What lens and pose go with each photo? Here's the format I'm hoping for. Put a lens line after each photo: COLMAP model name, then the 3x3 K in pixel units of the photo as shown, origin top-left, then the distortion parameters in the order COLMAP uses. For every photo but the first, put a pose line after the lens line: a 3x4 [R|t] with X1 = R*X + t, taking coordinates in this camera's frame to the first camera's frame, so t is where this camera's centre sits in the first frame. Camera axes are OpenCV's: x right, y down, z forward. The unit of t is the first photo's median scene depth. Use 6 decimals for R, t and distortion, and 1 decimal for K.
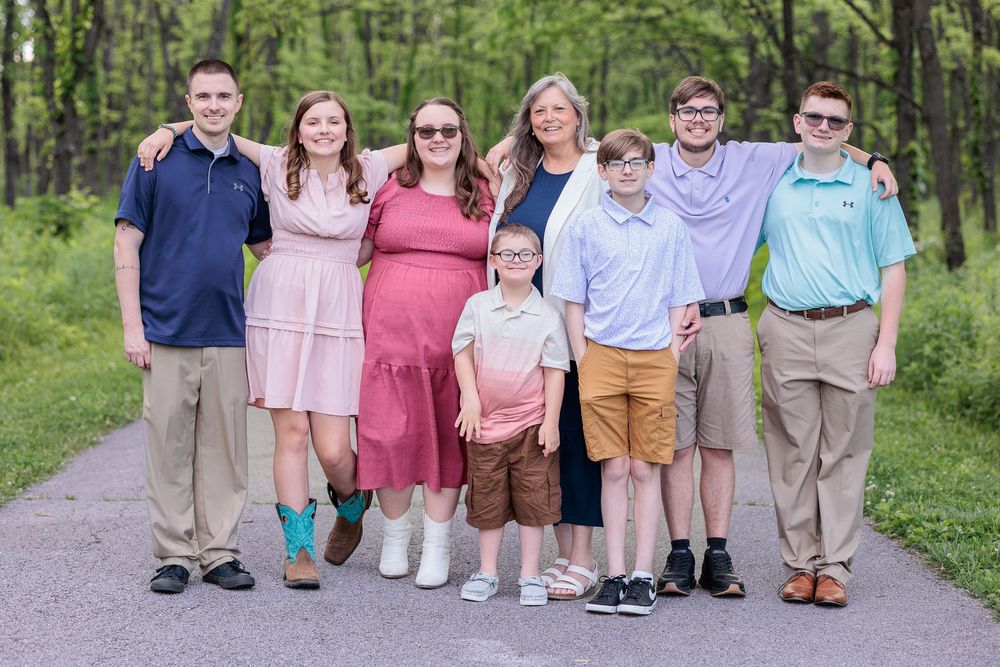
lens RADIAL K [[2565.3, 0, 501.1], [0, 2565.3, 309.4], [0, 0, 1]] dist [0.316817, -1.381027]
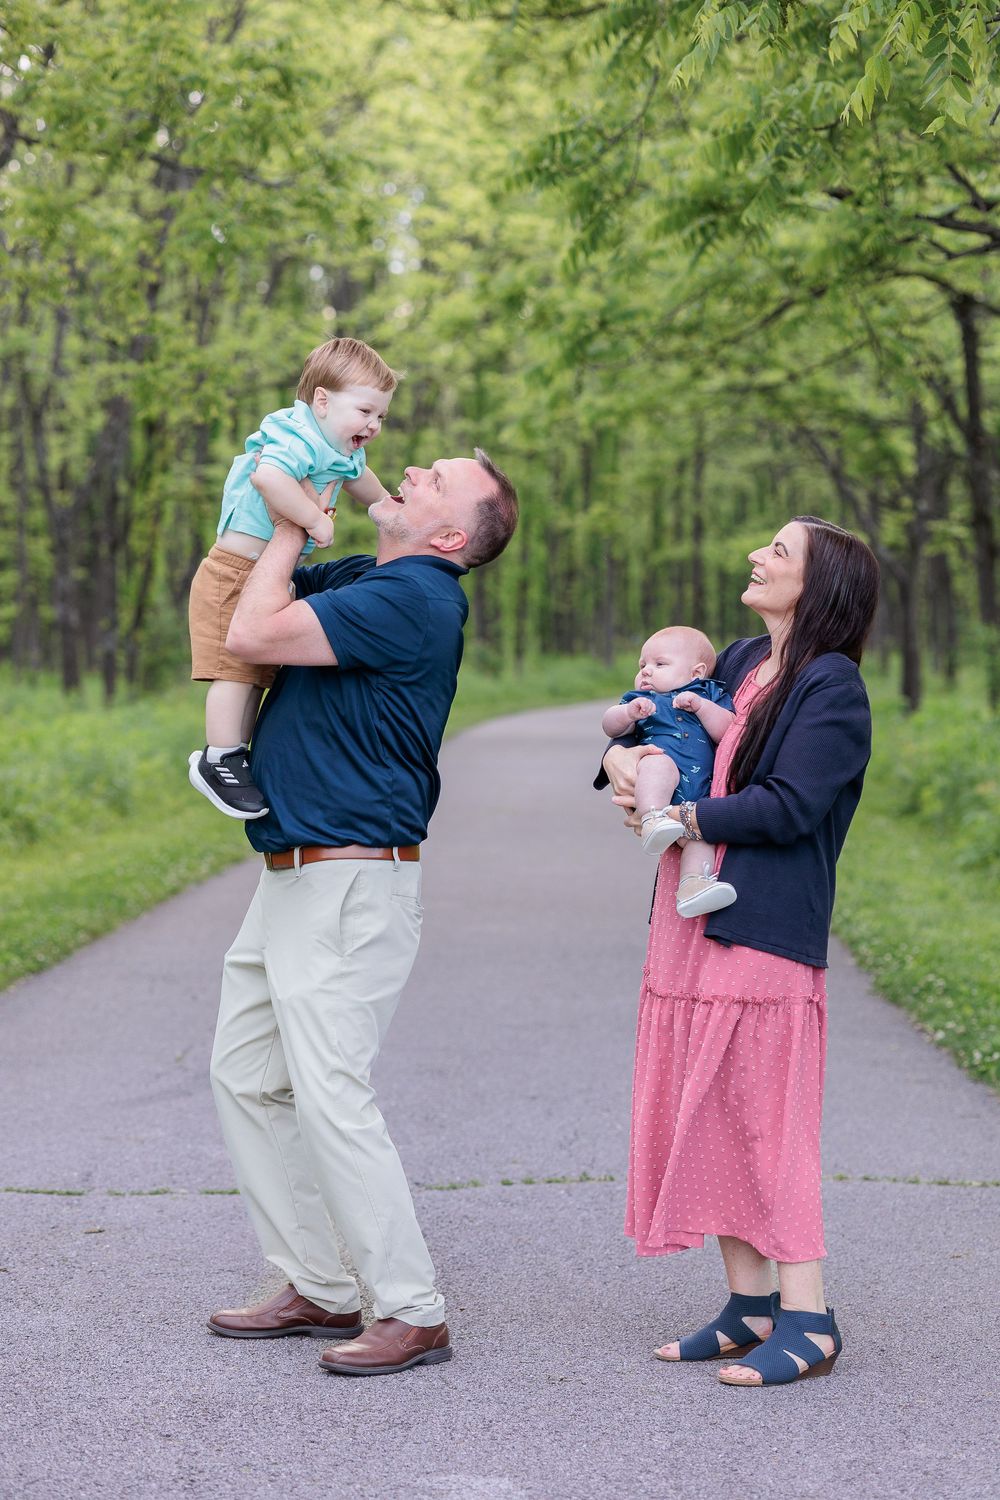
lens RADIAL K [[3755.8, 0, 500.0], [0, 3755.8, 750.0], [0, 0, 1]] dist [0.105973, -0.616795]
pose [[0.999825, -0.012343, -0.014089, 0.002832], [0.012089, 0.999765, -0.017974, -0.003889], [0.014308, 0.017801, 0.999739, 0.043891]]
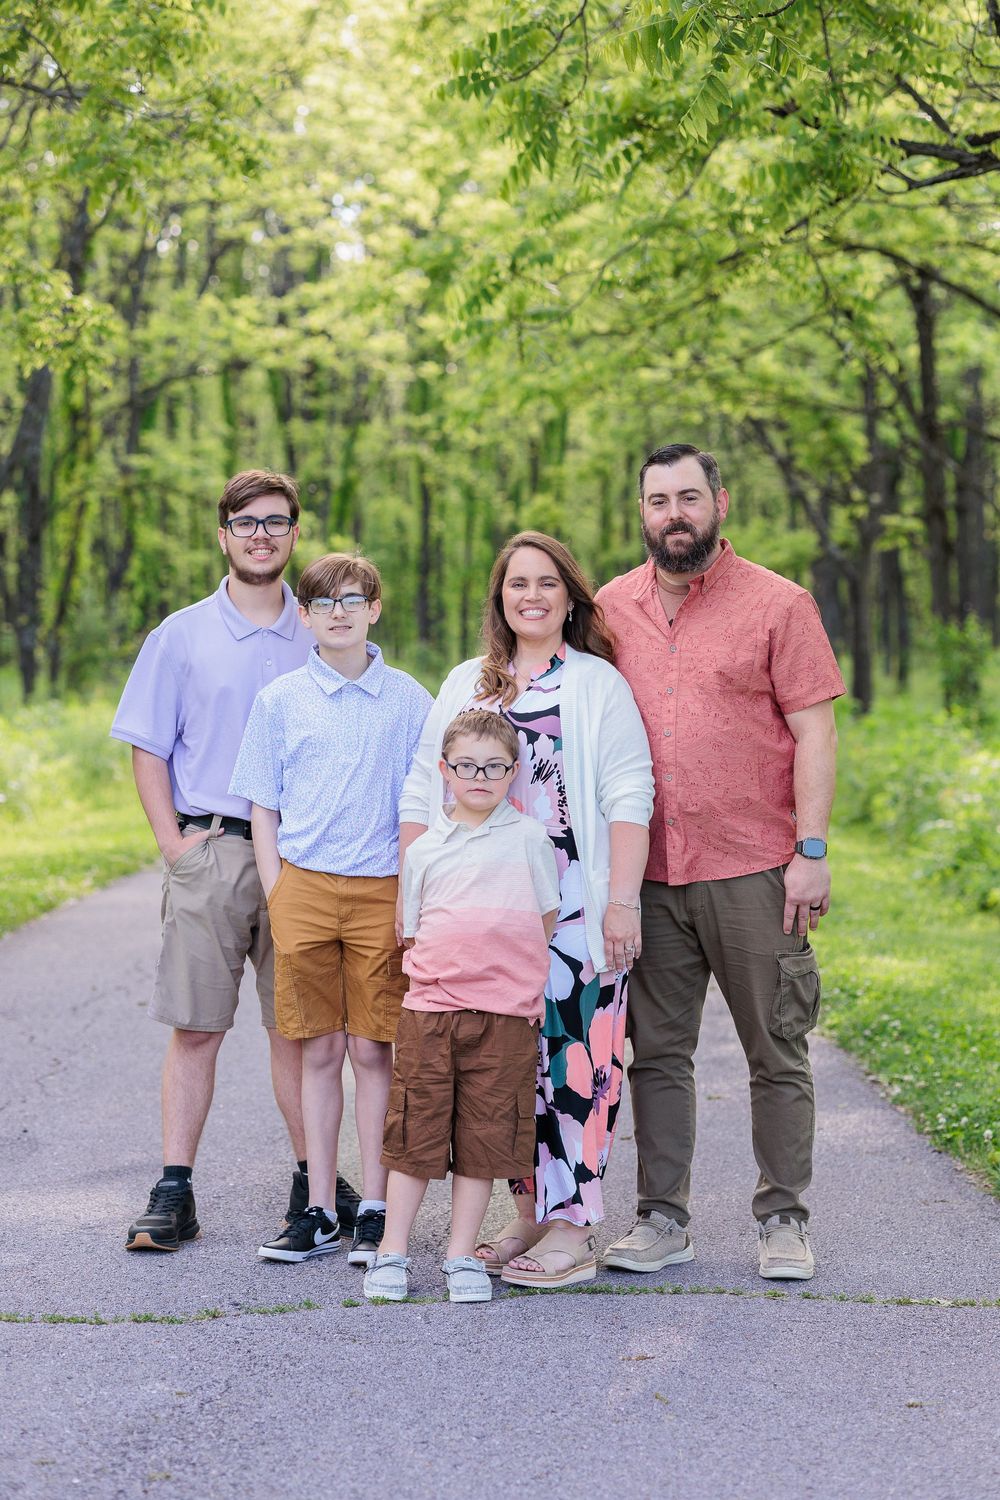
lens RADIAL K [[3727.1, 0, 500.0], [0, 3727.1, 750.0], [0, 0, 1]] dist [0.120209, -1.177901]
pose [[0.999972, -0.007301, -0.001596, 0.008945], [0.007270, 0.999801, -0.018561, -0.005042], [0.001731, 0.018549, 0.999826, 0.111682]]
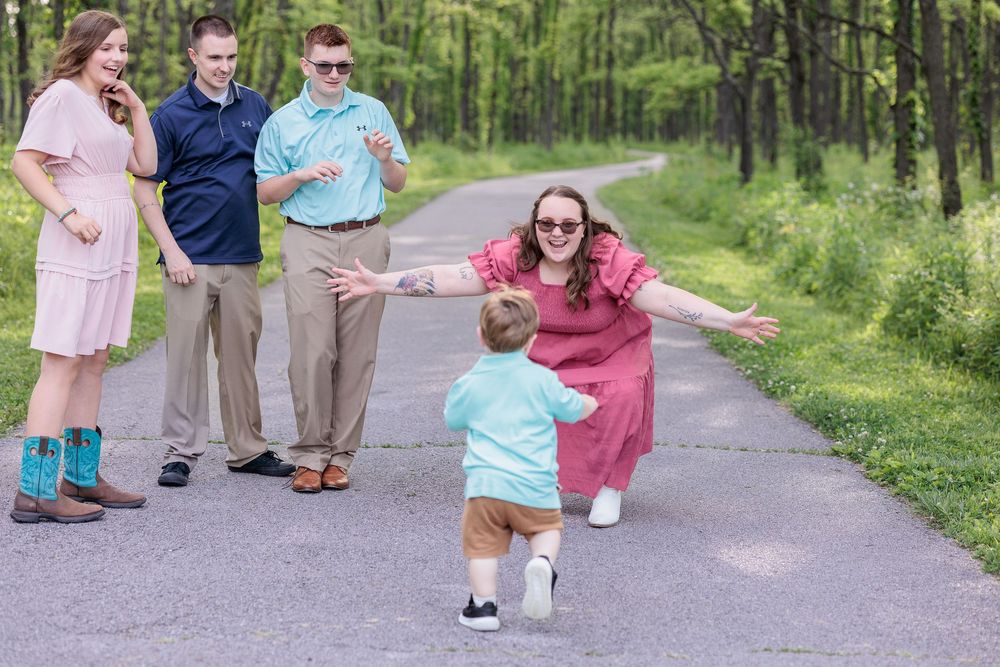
lens RADIAL K [[2512.3, 0, 503.4], [0, 2512.3, 306.8], [0, 0, 1]] dist [0.078698, 1.202123]
pose [[0.999935, 0.011237, -0.002064, 0.002022], [-0.011190, 0.999703, 0.021636, -0.000013], [0.002307, -0.021611, 0.999764, 0.009627]]
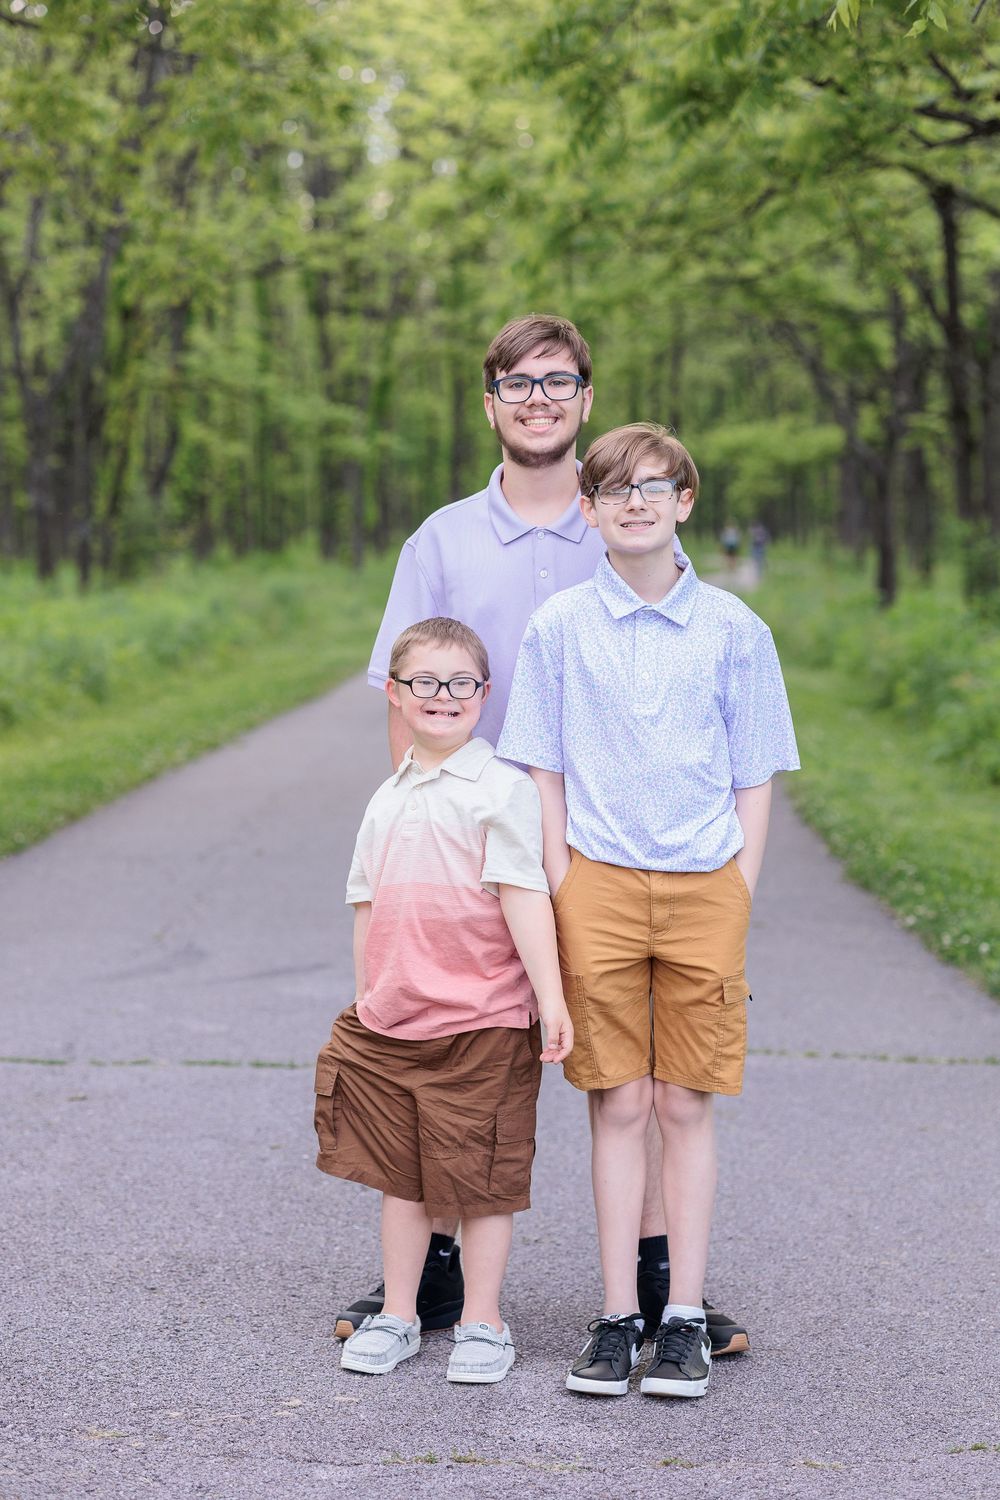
lens RADIAL K [[3768.5, 0, 500.0], [0, 3768.5, 750.0], [0, 0, 1]] dist [0.078698, 1.202123]
pose [[0.999967, -0.003566, -0.007310, 0.002450], [0.003639, 0.999943, 0.010003, -0.002617], [0.007274, -0.010030, 0.999923, 0.038648]]
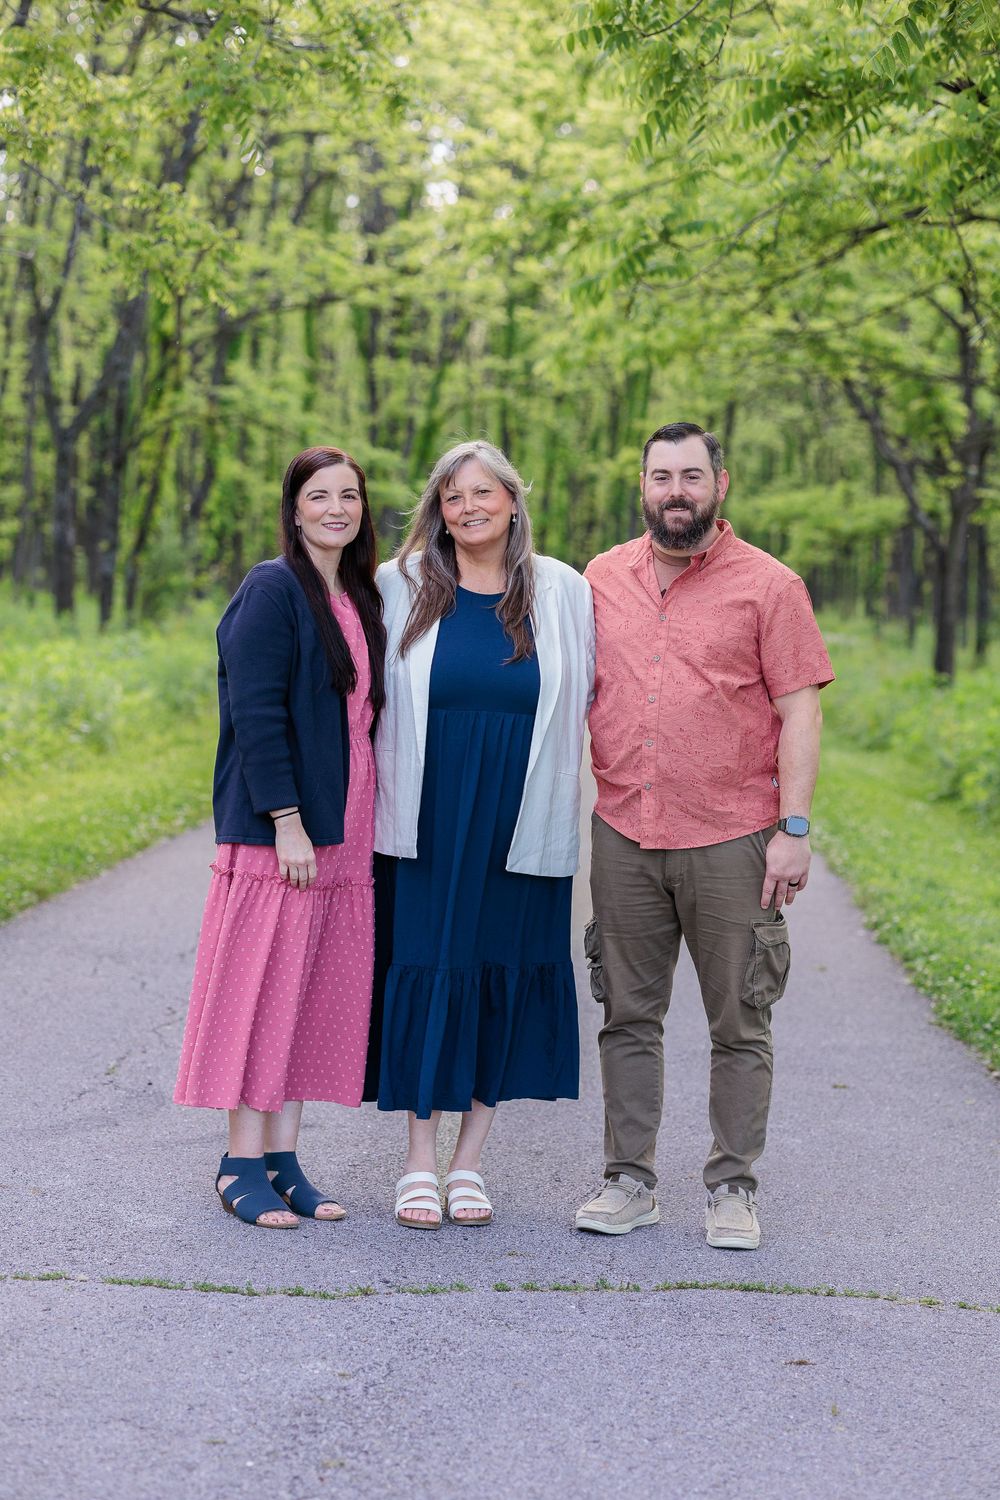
lens RADIAL K [[3755.8, 0, 500.0], [0, 3755.8, 750.0], [0, 0, 1]] dist [0.105973, -0.616795]
pose [[0.998760, 0.047387, -0.015275, 0.000524], [-0.047447, 0.998867, -0.003631, -0.007186], [0.015086, 0.004352, 0.999877, 0.113678]]
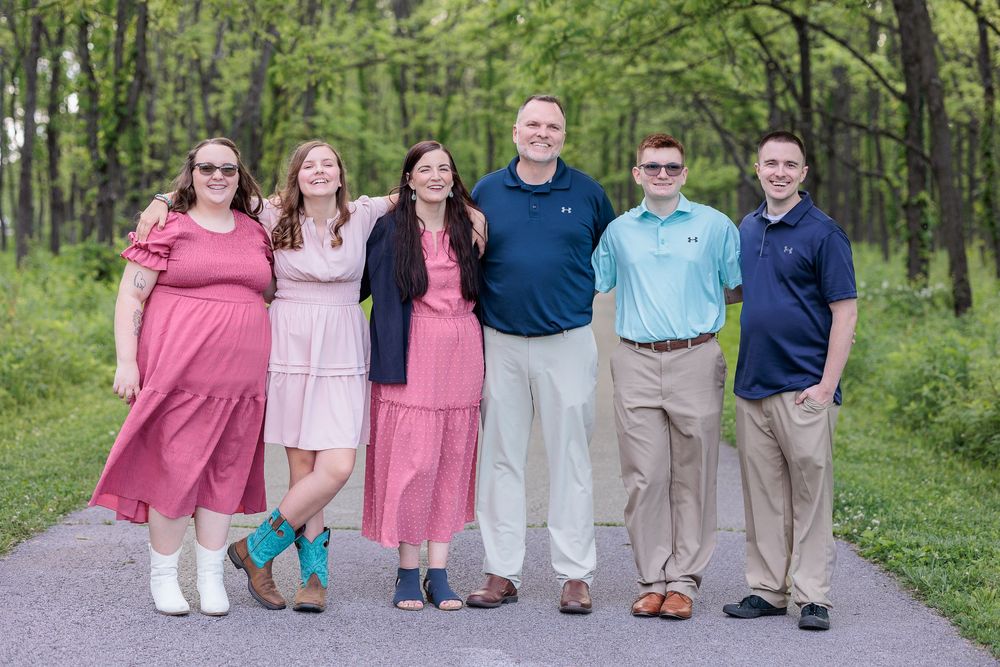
lens RADIAL K [[2522.7, 0, 518.3], [0, 2522.7, 302.1], [0, 0, 1]] dist [0.054199, 3.754365]
pose [[0.999974, 0.002570, -0.006707, 0.003542], [-0.002708, 0.999783, -0.020676, 0.000863], [0.006652, 0.020694, 0.999764, -0.017609]]
